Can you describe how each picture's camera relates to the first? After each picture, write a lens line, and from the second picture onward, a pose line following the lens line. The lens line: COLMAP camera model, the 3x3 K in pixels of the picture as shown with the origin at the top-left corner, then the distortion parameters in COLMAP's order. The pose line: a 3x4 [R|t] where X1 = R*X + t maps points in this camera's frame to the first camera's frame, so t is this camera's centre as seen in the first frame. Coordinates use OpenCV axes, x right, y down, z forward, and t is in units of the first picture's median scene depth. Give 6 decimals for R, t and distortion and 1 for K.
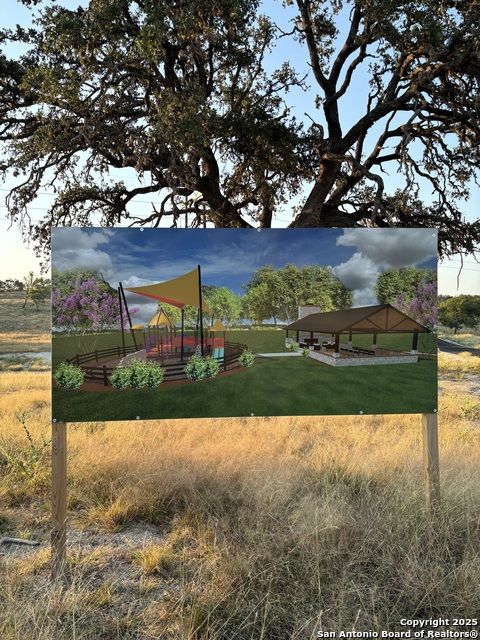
lens RADIAL K [[473.9, 0, 238.6], [0, 473.9, 320.8], [0, 0, 1]] dist [0.022986, -0.017471]
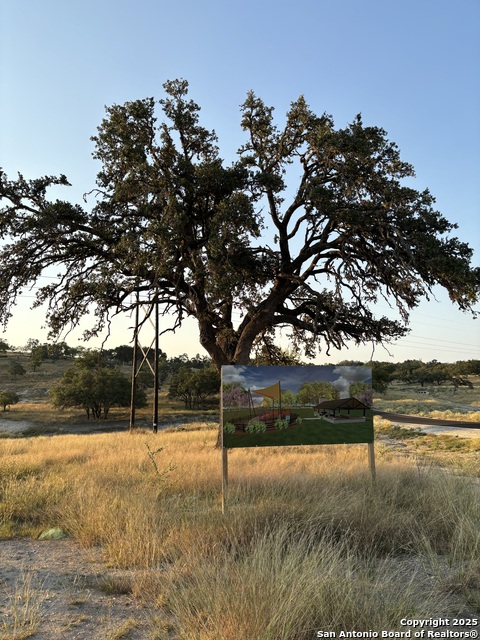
lens RADIAL K [[473.9, 0, 237.7], [0, 473.9, 316.1], [0, 0, 1]] dist [0.022986, -0.017471]
pose [[0.986246, 0.028895, 0.162739, -0.176790], [-0.004925, 0.989301, -0.145807, -0.023013], [-0.165211, 0.143000, 0.975836, -0.348826]]
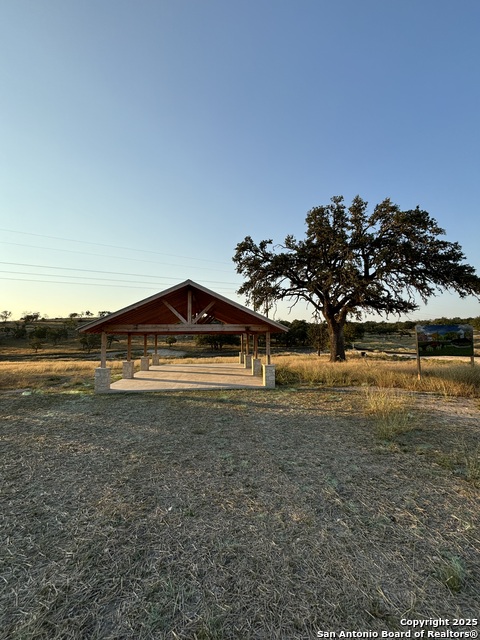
lens RADIAL K [[248.3, 0, 242.8], [0, 248.3, 317.4], [0, 0, 1]] dist [-0.011160, -0.000040]
pose [[0.998809, 0.013747, 0.046819, -0.692948], [-0.010440, 0.997482, -0.070152, -0.011250], [-0.047666, 0.069580, 0.996437, -0.521090]]
